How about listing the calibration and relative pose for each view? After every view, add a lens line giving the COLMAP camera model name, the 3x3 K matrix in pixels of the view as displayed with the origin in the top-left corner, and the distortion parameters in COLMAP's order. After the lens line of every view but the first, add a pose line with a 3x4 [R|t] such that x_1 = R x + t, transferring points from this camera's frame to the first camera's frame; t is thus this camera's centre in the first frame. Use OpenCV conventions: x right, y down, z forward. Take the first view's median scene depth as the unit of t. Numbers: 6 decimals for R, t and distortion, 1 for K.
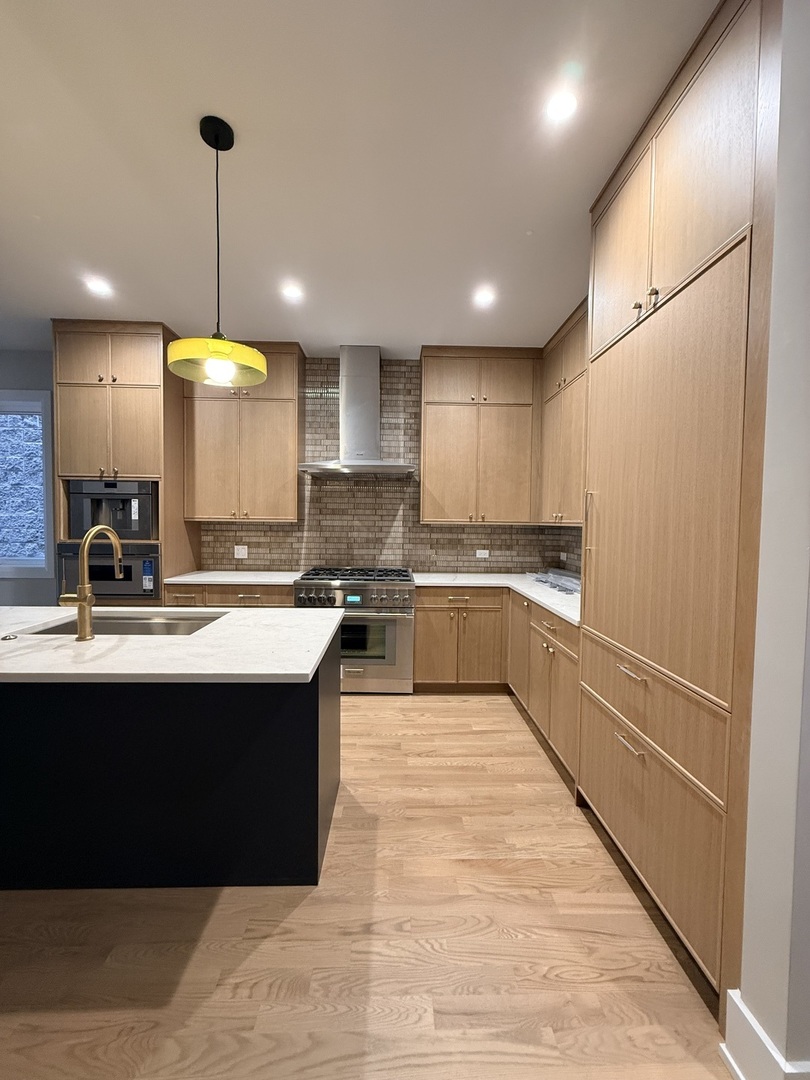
lens RADIAL K [[428.5, 0, 406.4], [0, 428.5, 537.7], [0, 0, 1]] dist [-0.001423, 0.000318]
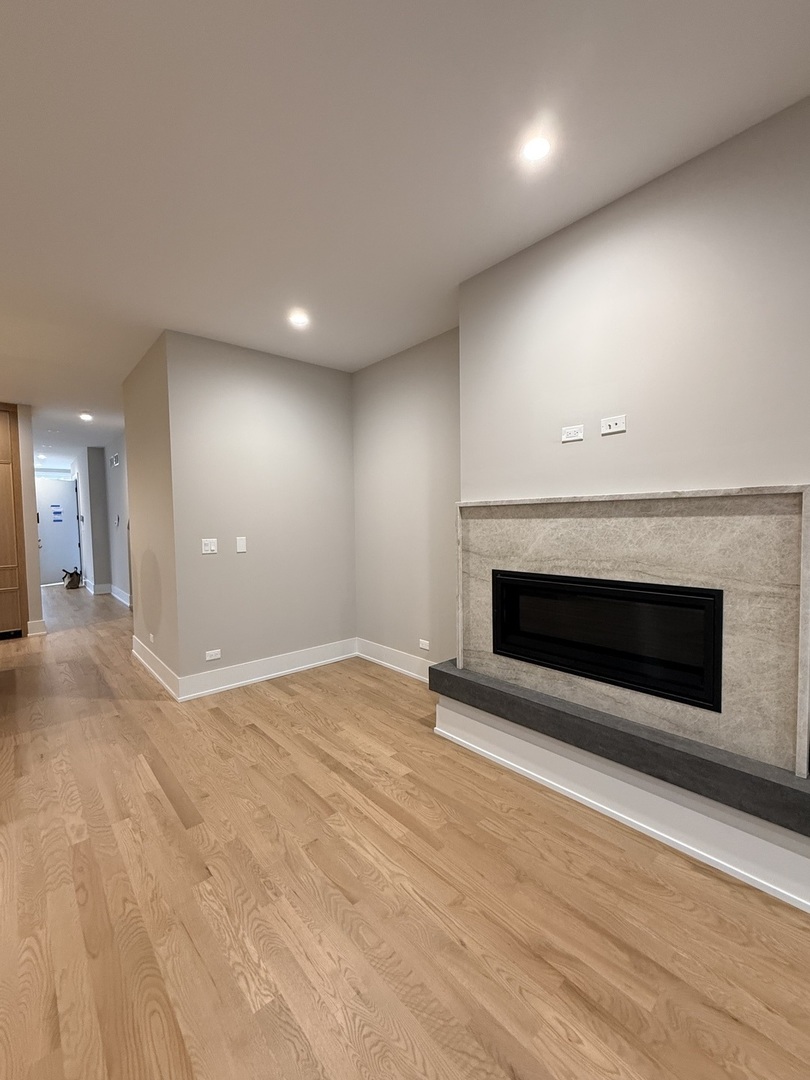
lens RADIAL K [[450.0, 0, 405.4], [0, 450.0, 540.2], [0, 0, 1]] dist [-0.002187, 0.001273]
pose [[-0.640916, -0.040376, 0.766548, -2.301814], [0.037893, 0.995734, 0.084130, -0.050625], [-0.766675, 0.082967, -0.636652, 0.351556]]
